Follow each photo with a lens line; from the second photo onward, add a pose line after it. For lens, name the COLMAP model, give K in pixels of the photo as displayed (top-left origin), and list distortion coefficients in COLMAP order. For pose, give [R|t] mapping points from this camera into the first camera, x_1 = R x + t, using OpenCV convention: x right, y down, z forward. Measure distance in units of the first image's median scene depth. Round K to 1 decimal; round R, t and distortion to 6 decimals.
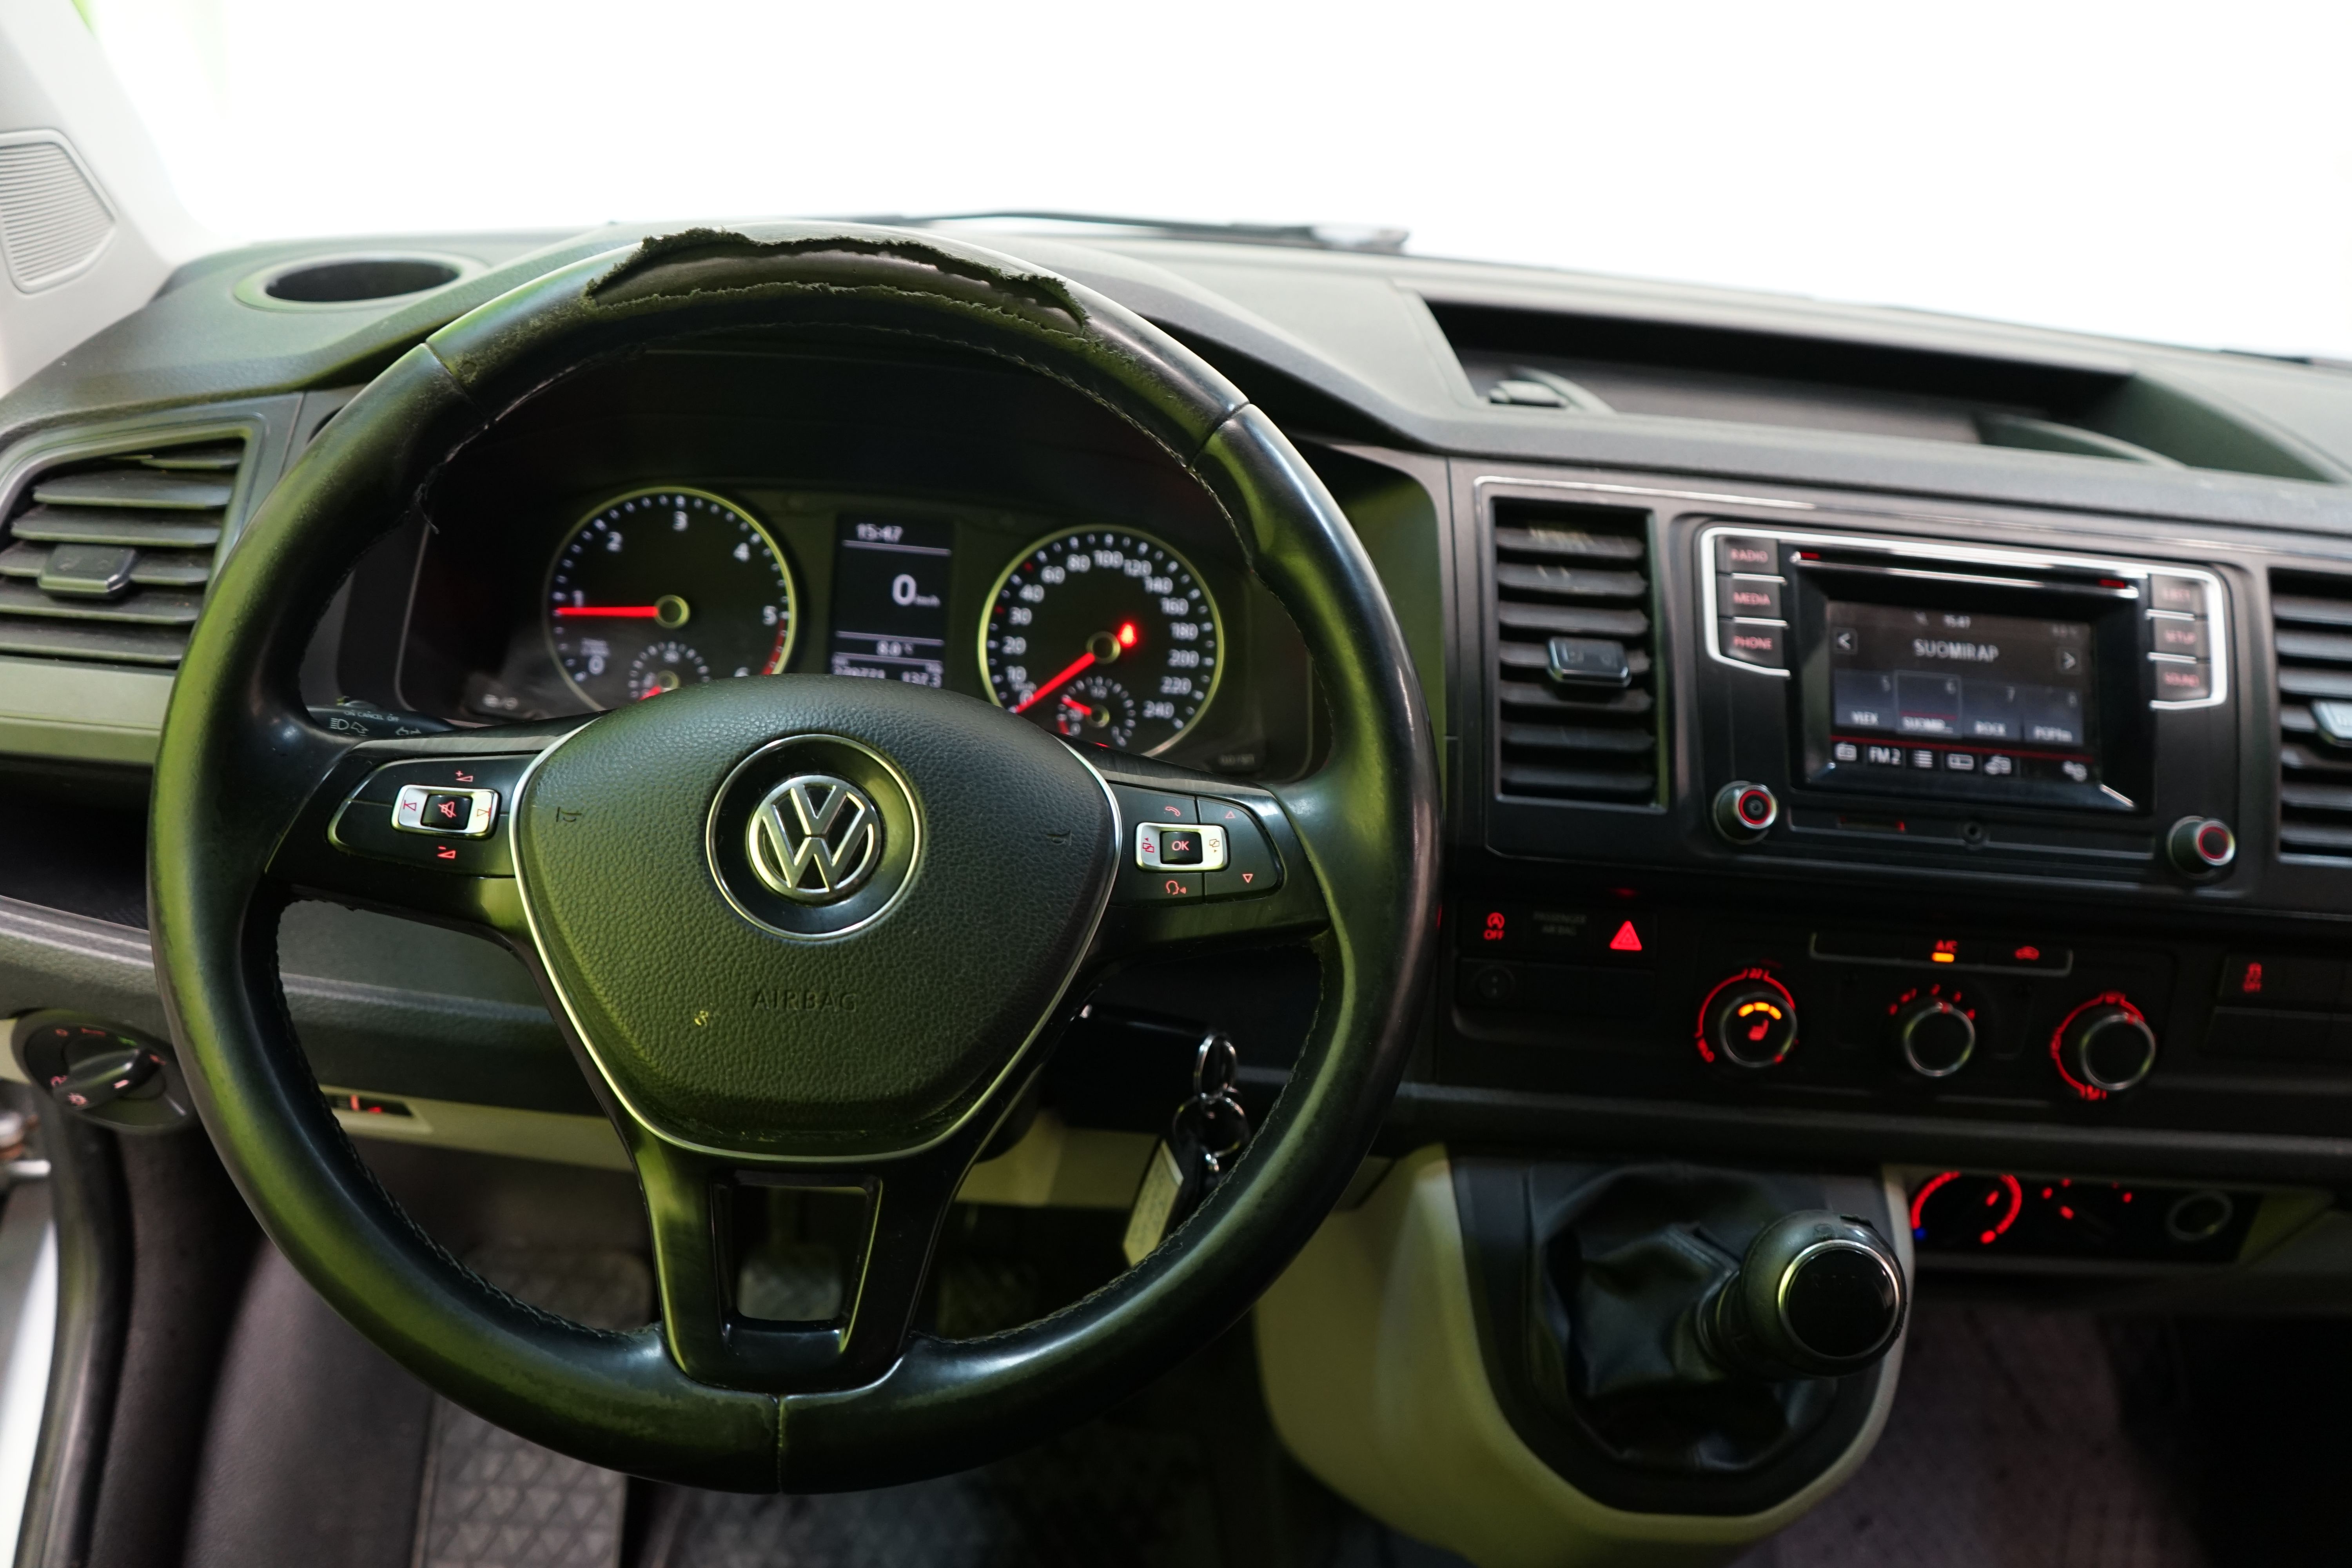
lens RADIAL K [[1893.6, 0, 1189.9], [0, 1893.6, 795.2], [0, 0, 1]] dist [-0.011991, -0.004274]
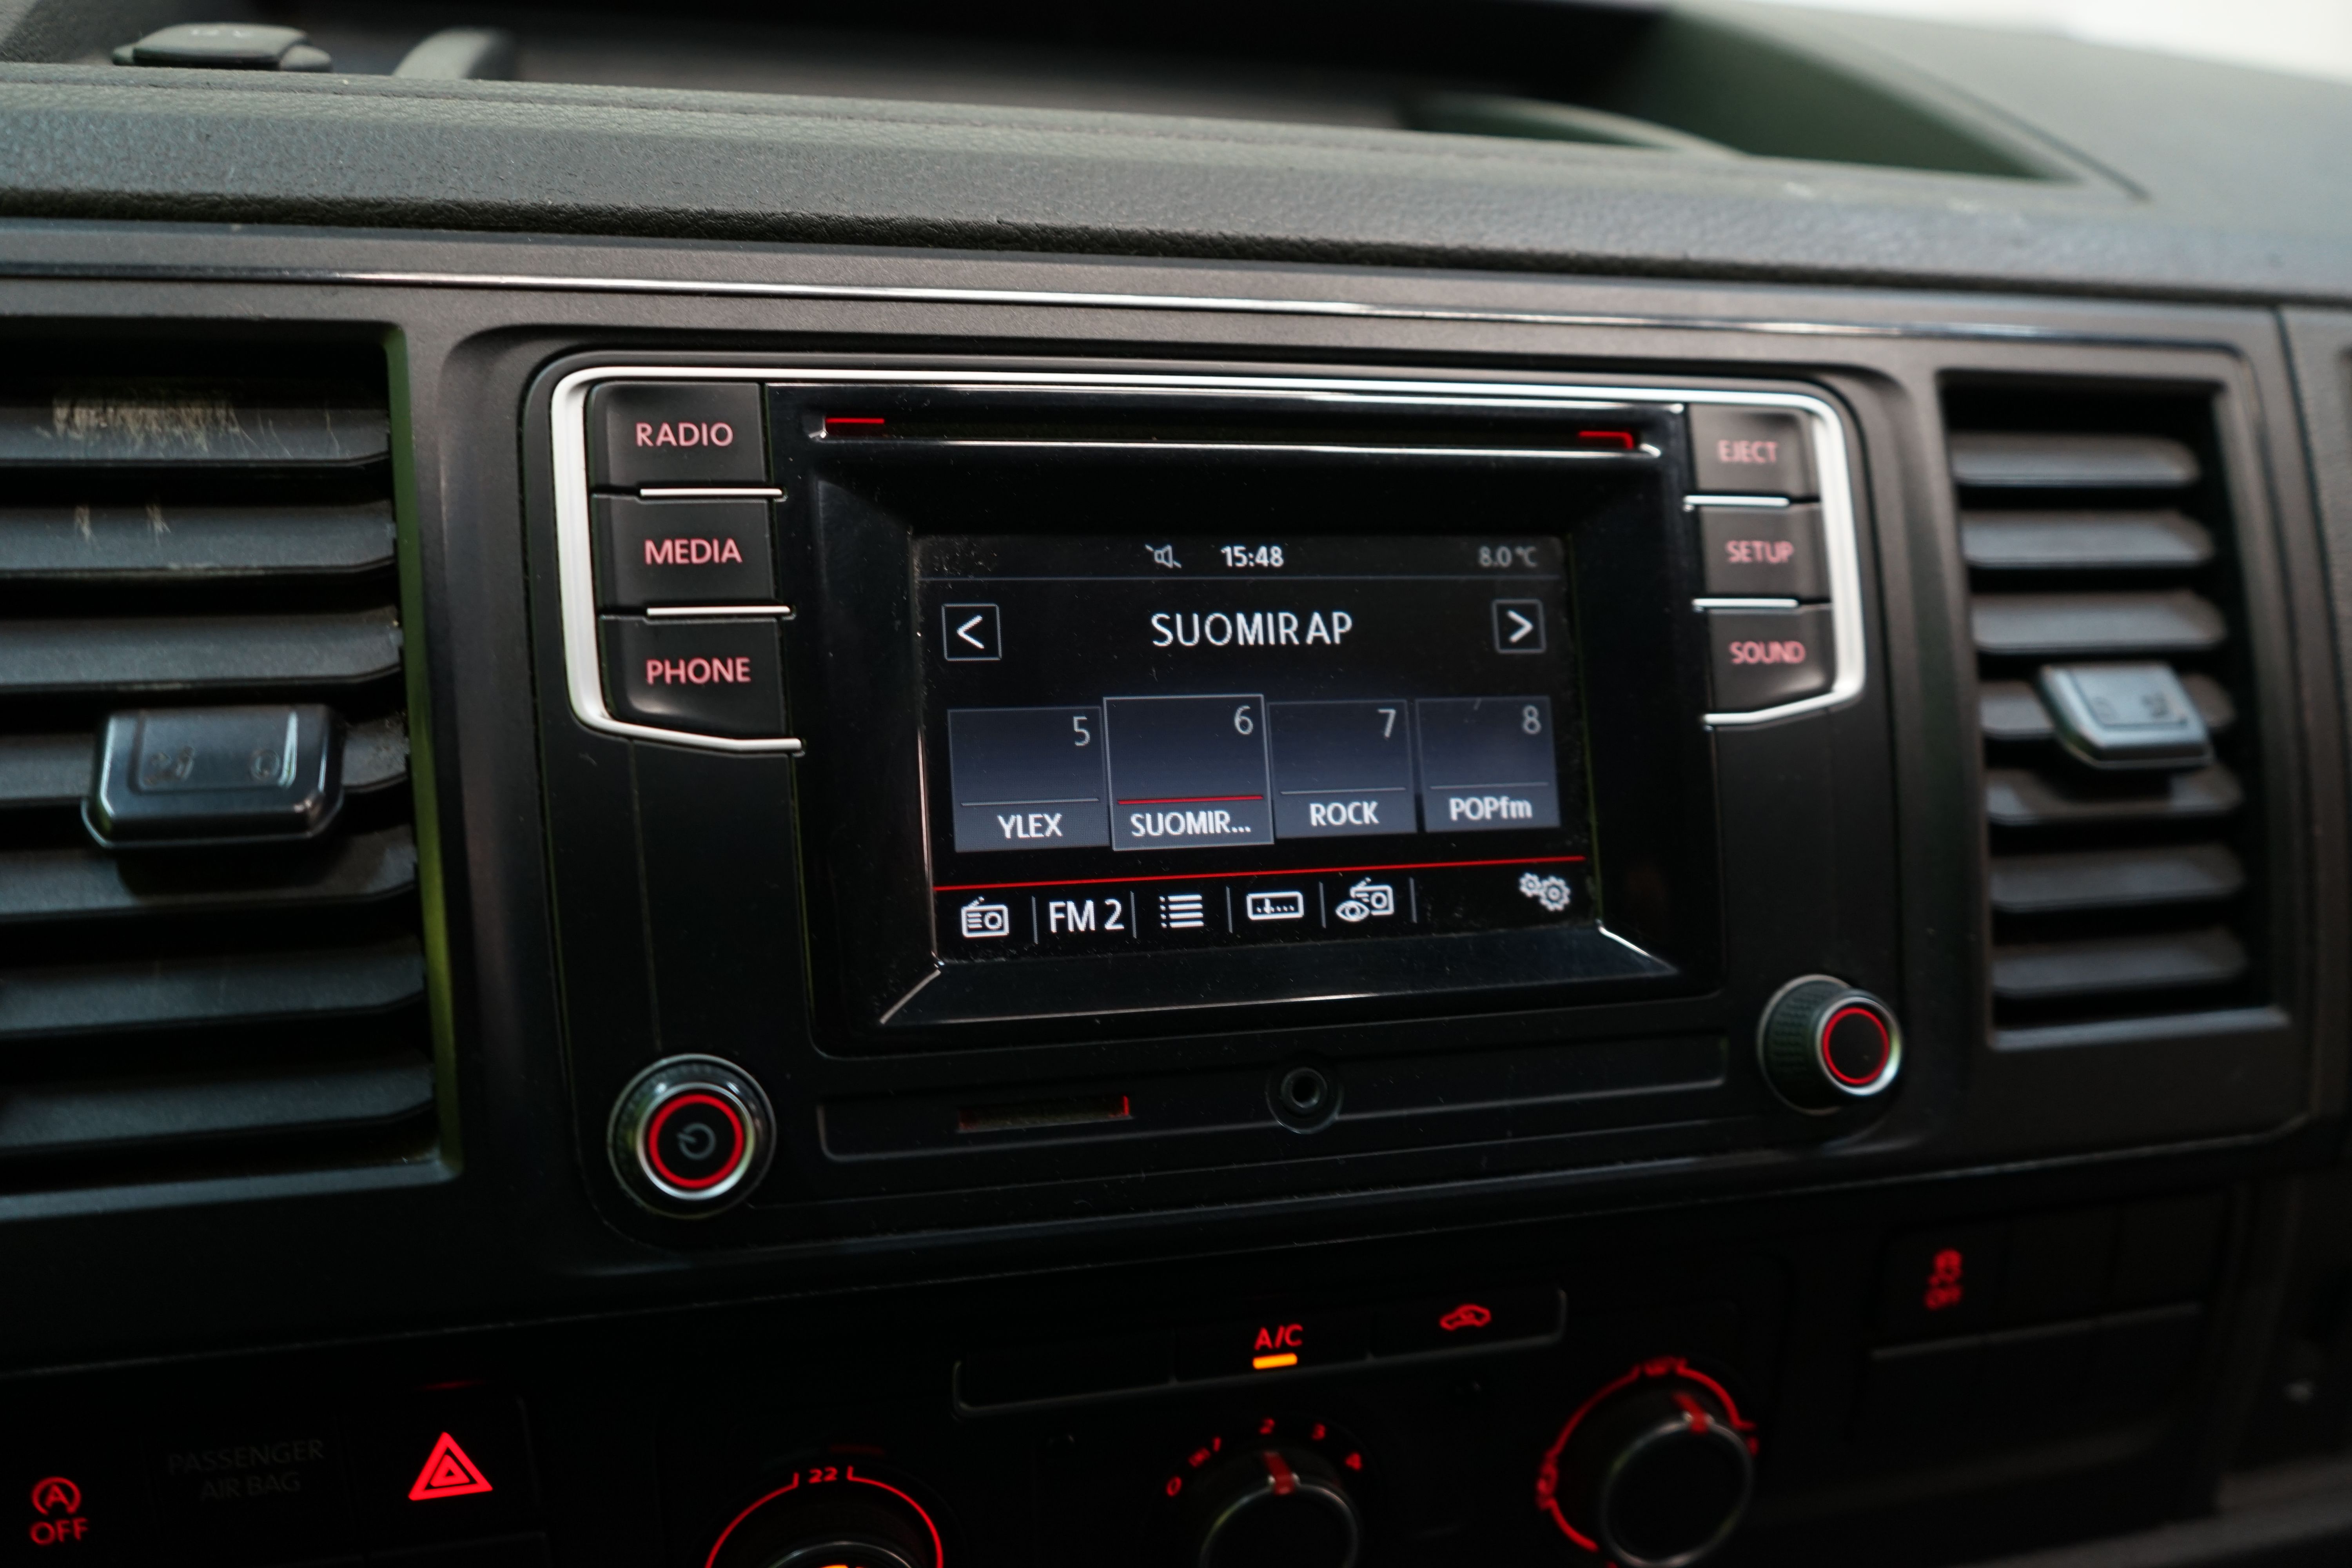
lens RADIAL K [[1893.6, 0, 1164.5], [0, 1893.6, 854.1], [0, 0, 1]] dist [-0.011991, -0.004274]
pose [[0.981792, -0.105479, 0.157984, 0.319925], [0.086908, 0.988940, 0.120183, -0.080242], [-0.168914, -0.104264, 0.980101, 0.600743]]
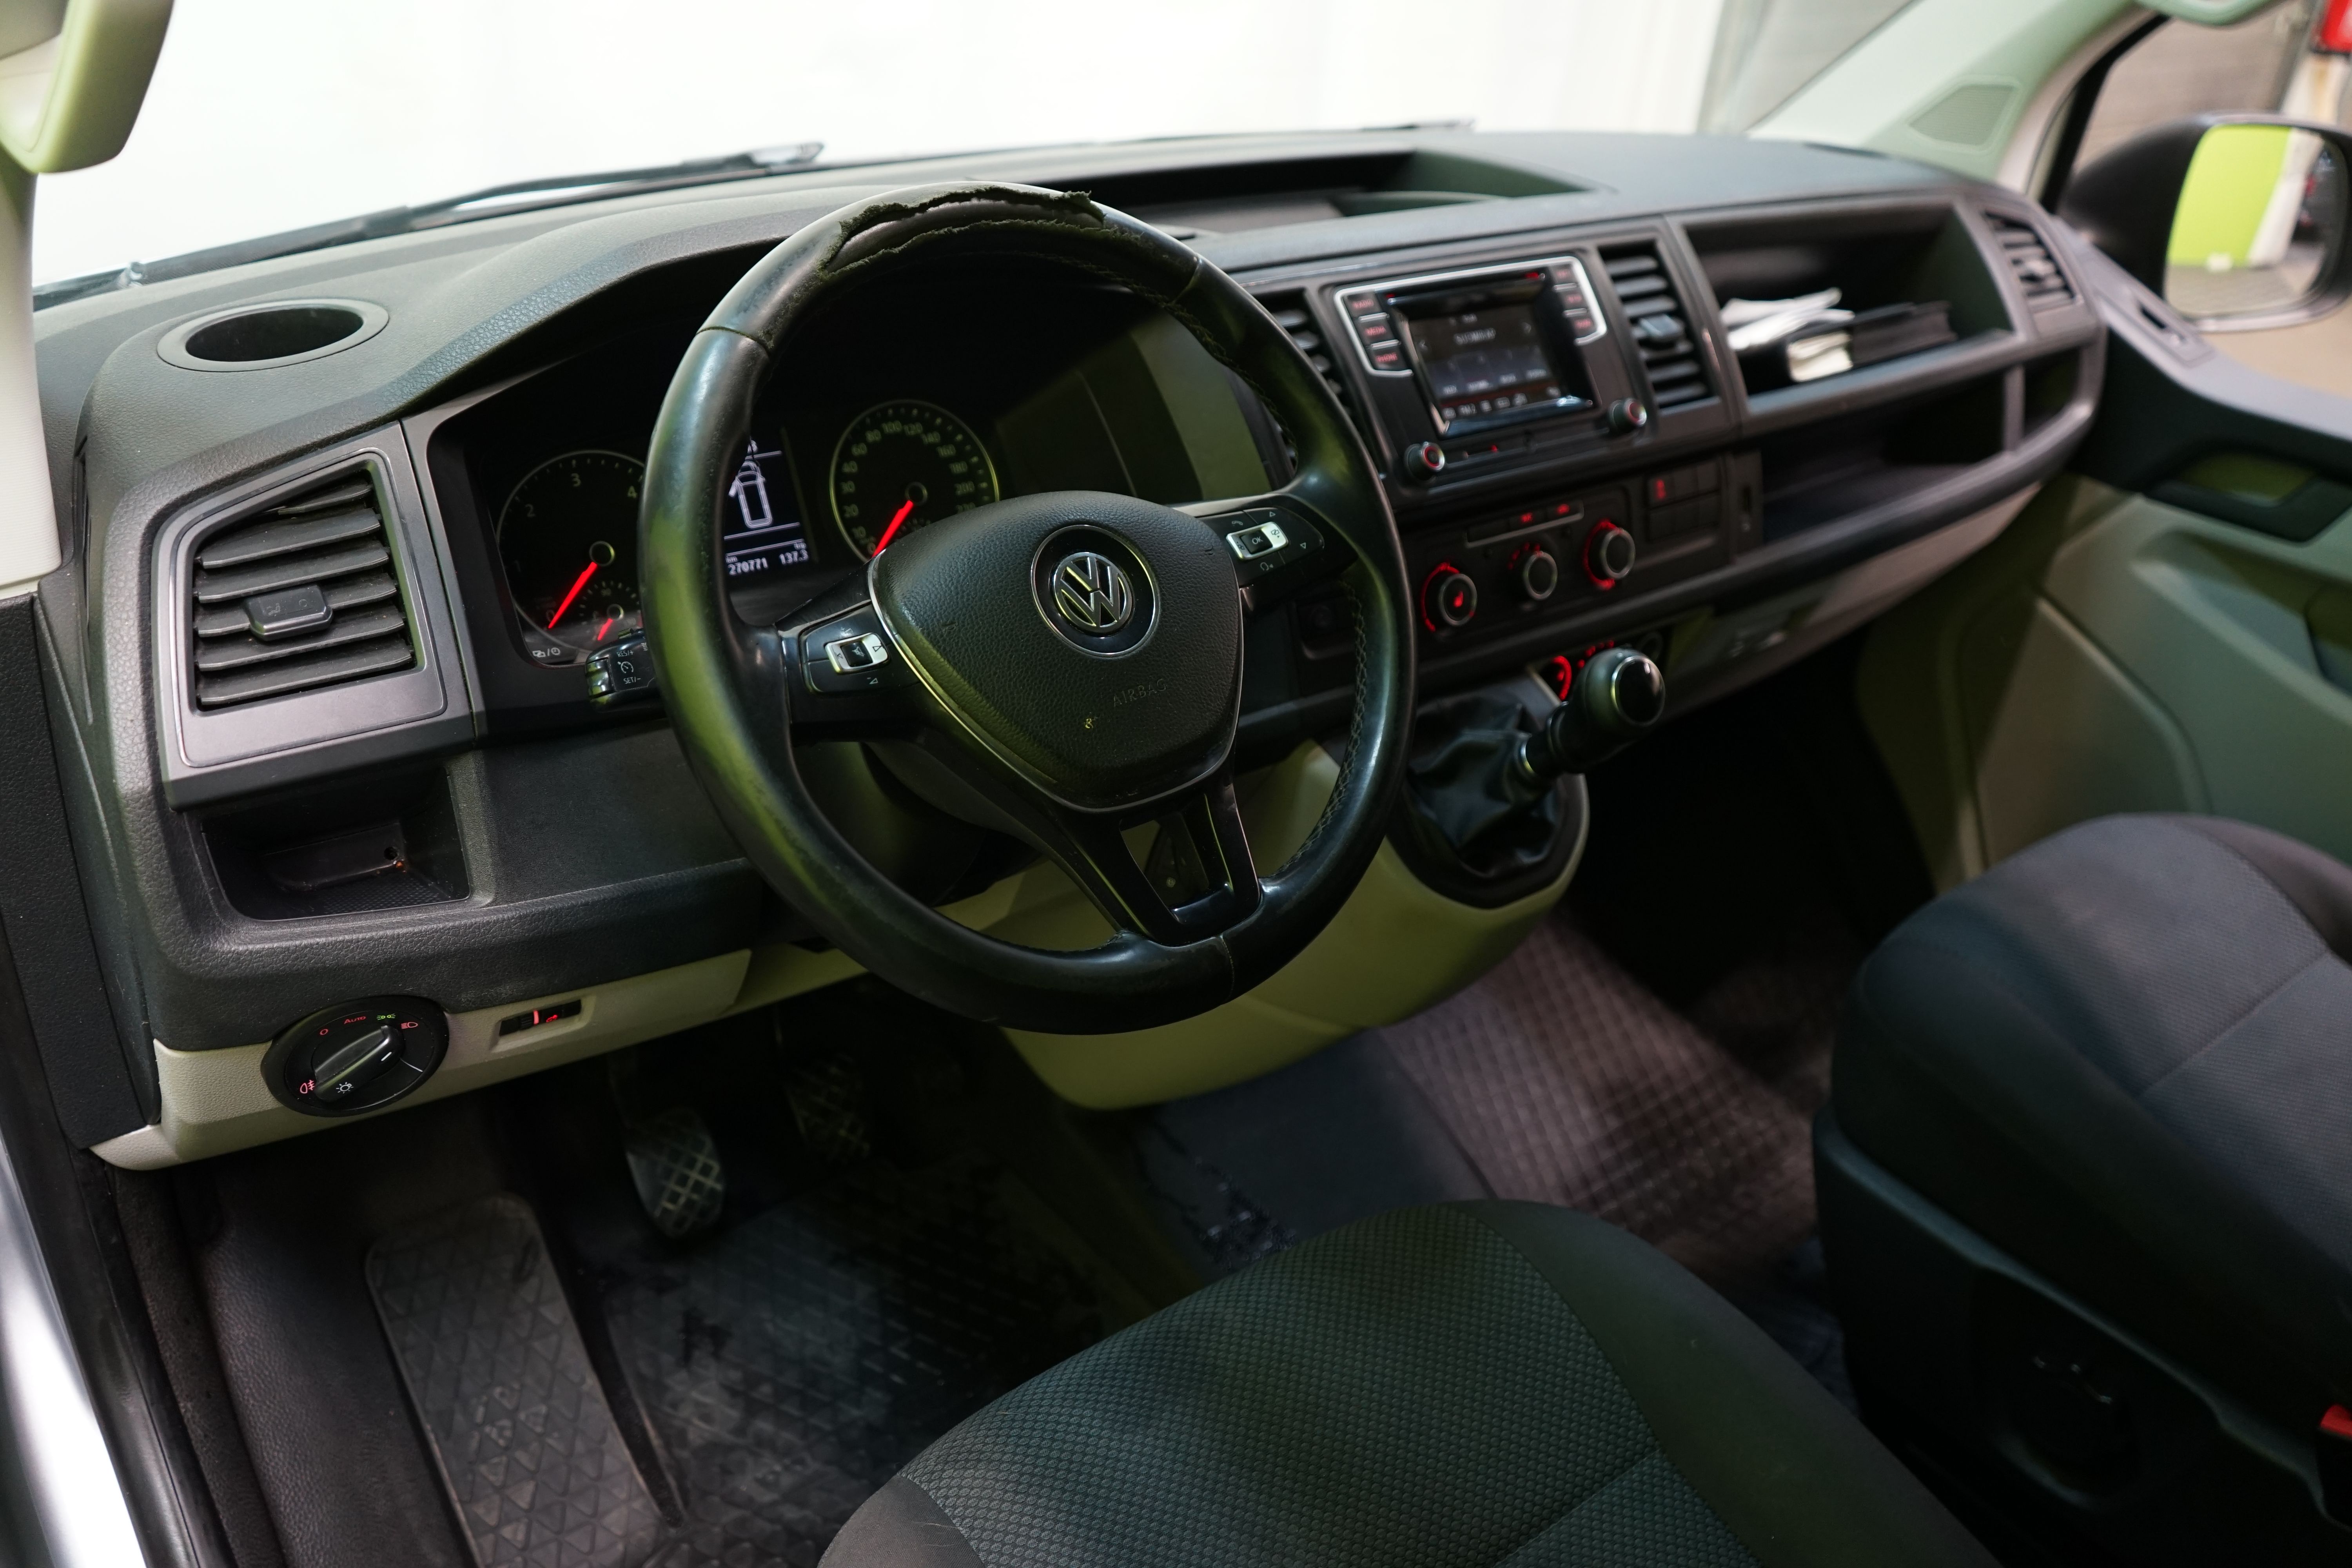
lens RADIAL K [[1893.6, 0, 1178.1], [0, 1893.6, 790.4], [0, 0, 1]] dist [-0.011991, -0.004274]
pose [[0.816564, -0.330679, 0.473154, -0.674014], [0.303551, 0.943161, 0.135294, -0.008587], [-0.490999, 0.033150, 0.870529, -0.239426]]
